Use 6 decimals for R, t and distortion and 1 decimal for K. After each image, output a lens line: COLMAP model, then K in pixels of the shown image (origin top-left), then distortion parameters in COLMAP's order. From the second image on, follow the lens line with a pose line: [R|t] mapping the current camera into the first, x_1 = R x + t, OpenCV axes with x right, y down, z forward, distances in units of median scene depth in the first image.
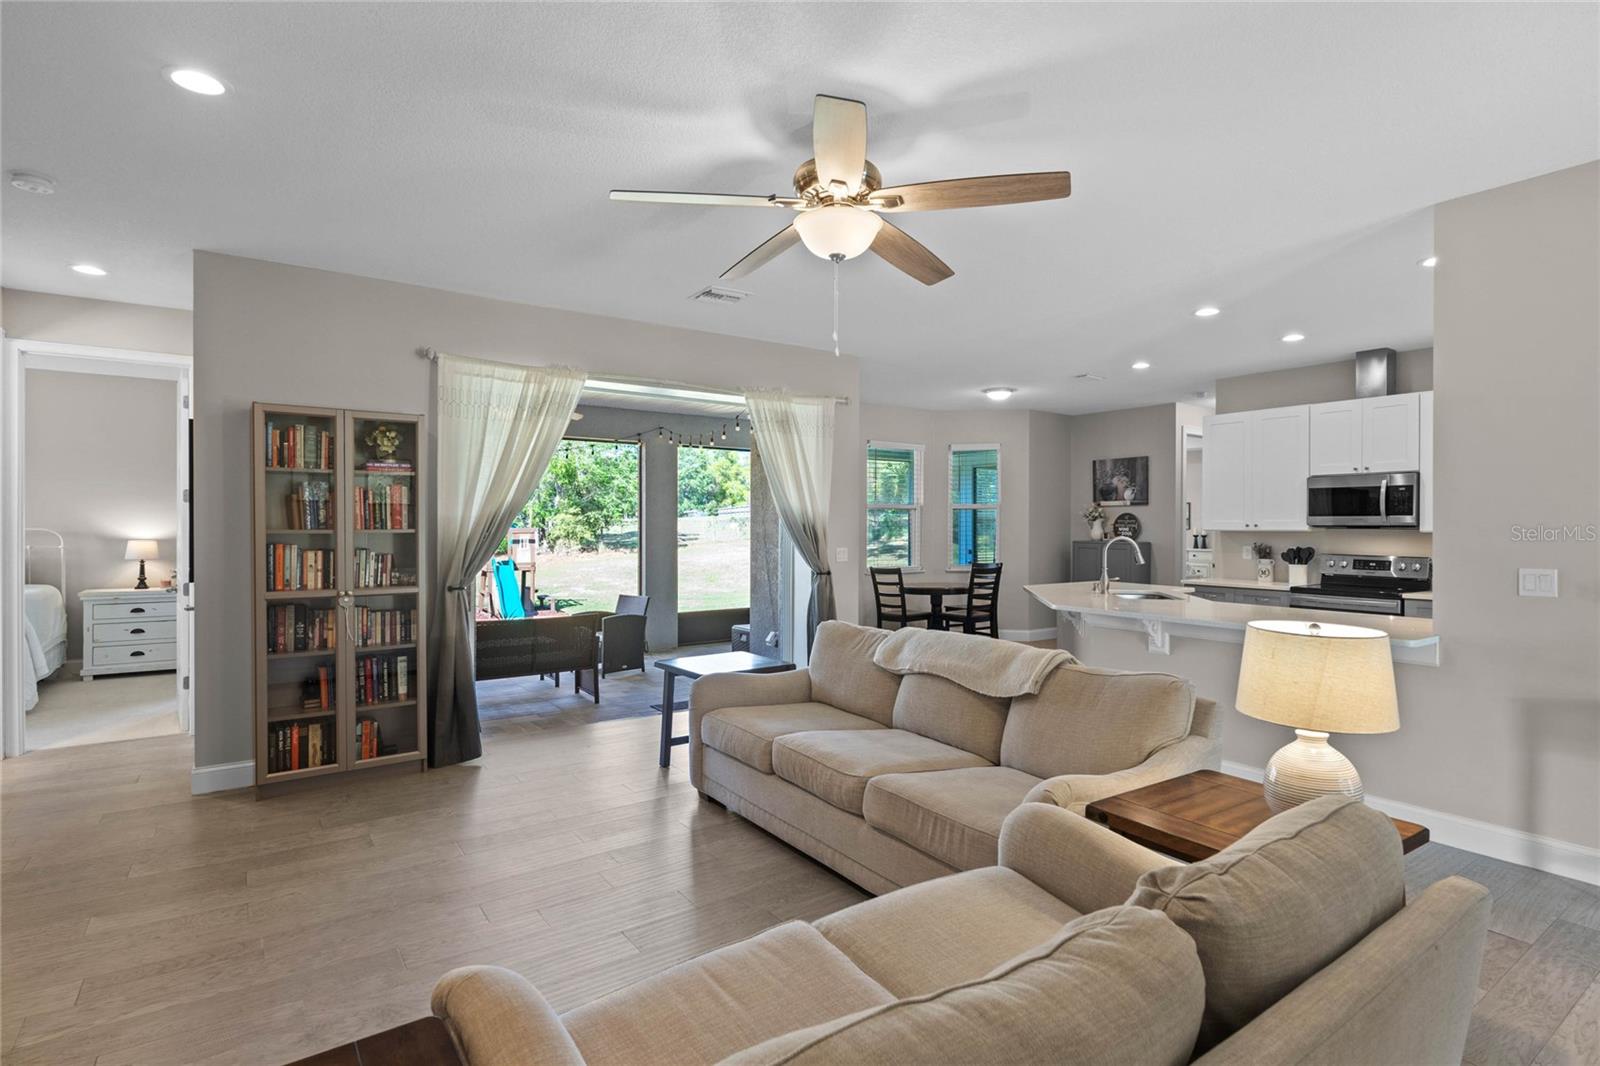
lens RADIAL K [[803.0, 0, 812.5], [0, 803.0, 536.0], [0, 0, 1]] dist [-0.017212, 0.000502]
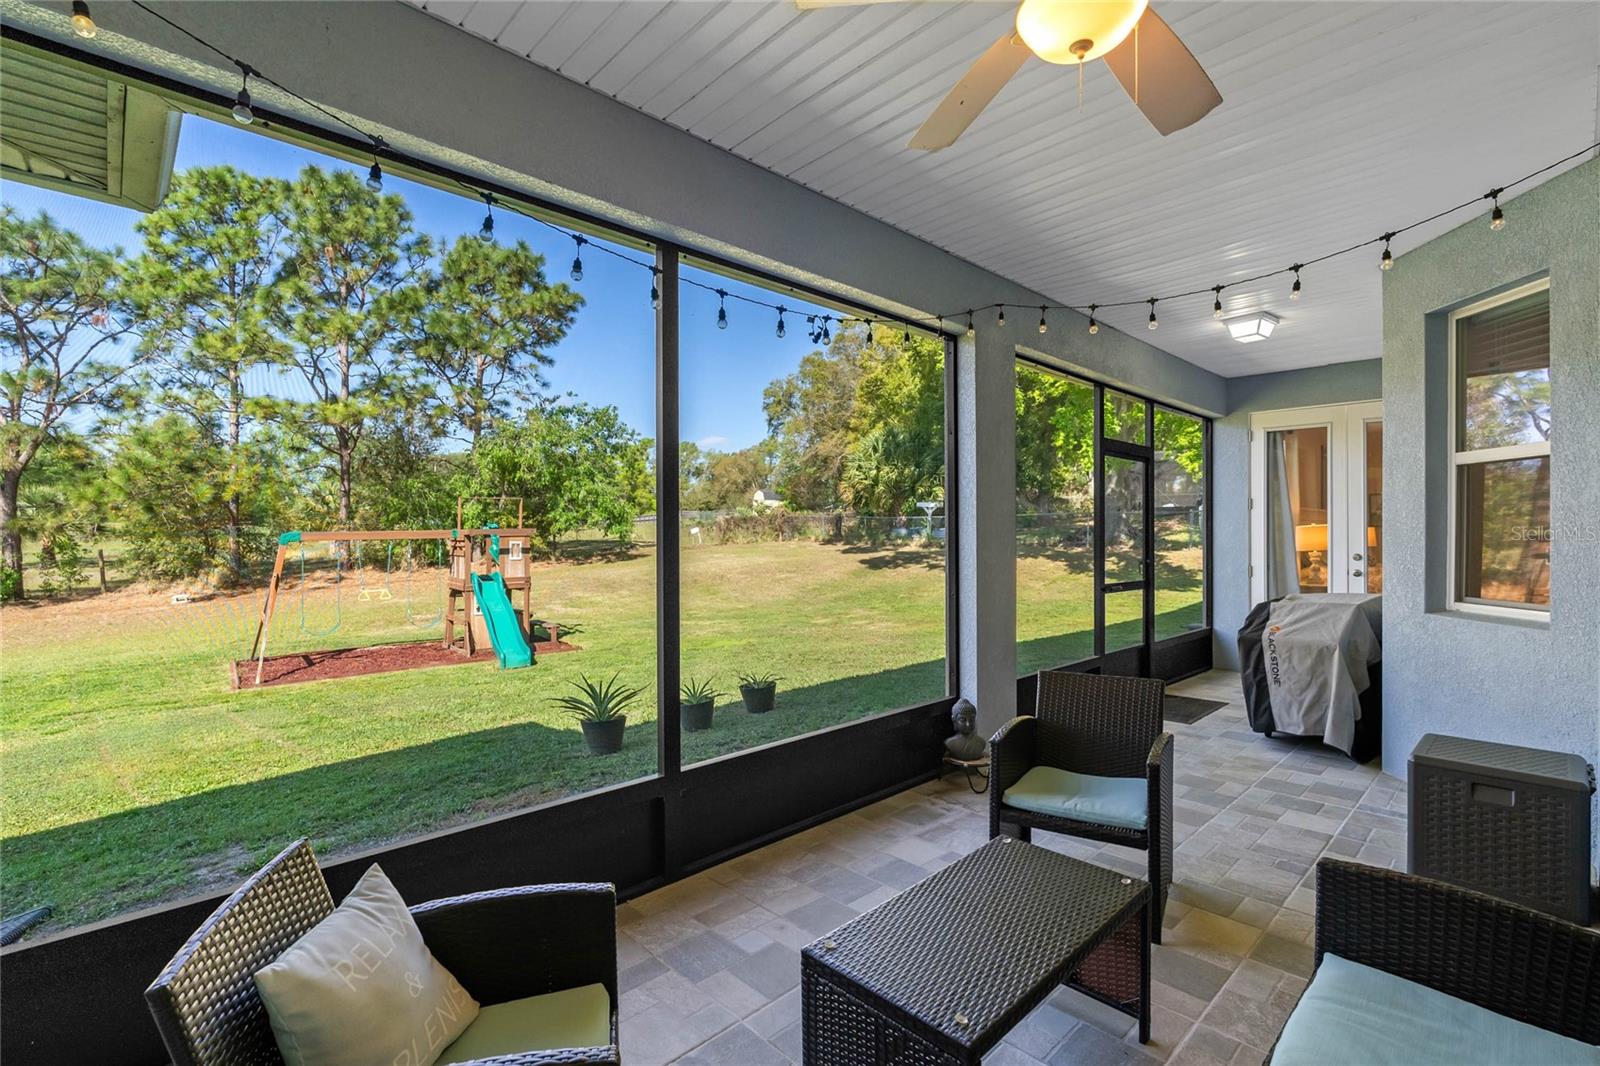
lens RADIAL K [[726.8, 0, 811.6], [0, 726.8, 540.2], [0, 0, 1]] dist [-0.001394, -0.000156]
pose [[0.988001, -0.004766, 0.154376, -0.513608], [0.005465, 0.999977, -0.004109, 0.010299], [-0.154353, 0.004903, 0.988004, 0.808048]]
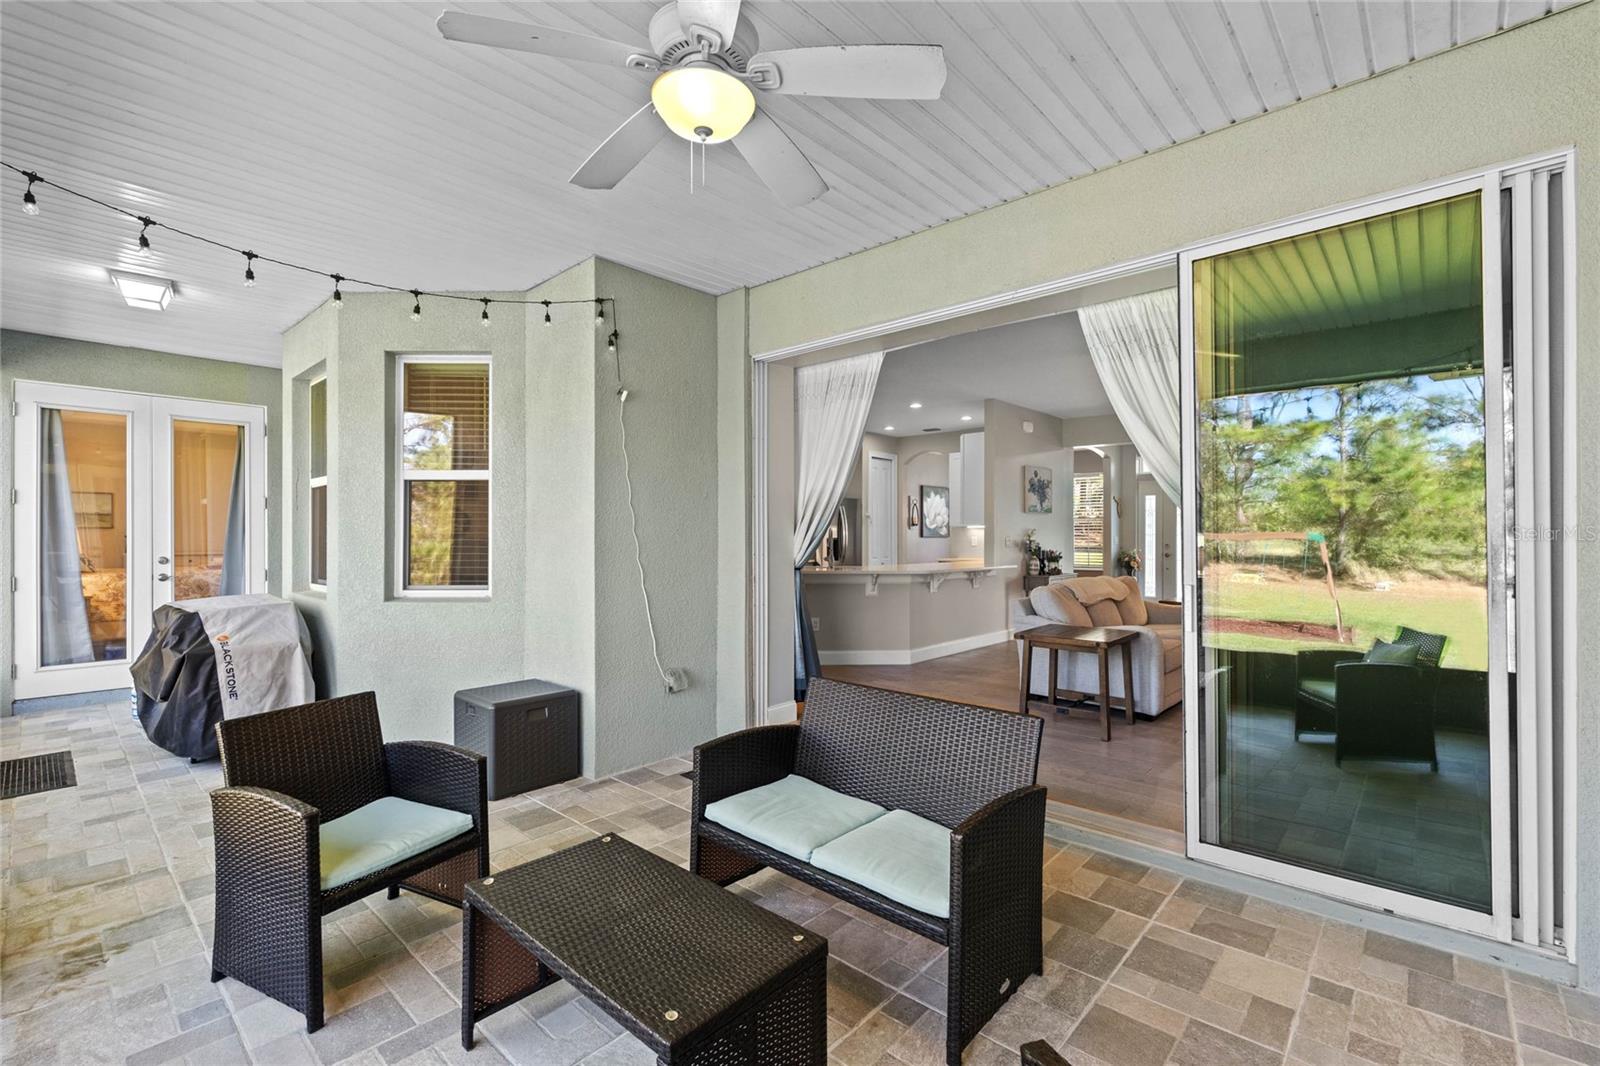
lens RADIAL K [[701.8, 0, 800.0], [0, 701.8, 533.0], [0, 0, 1]] dist [-0.000279, -0.000071]
pose [[-0.203219, 0.003963, 0.979125, -0.669820], [0.011434, 0.999933, -0.001674, 0.009195], [-0.979067, 0.010856, -0.203251, 1.051255]]
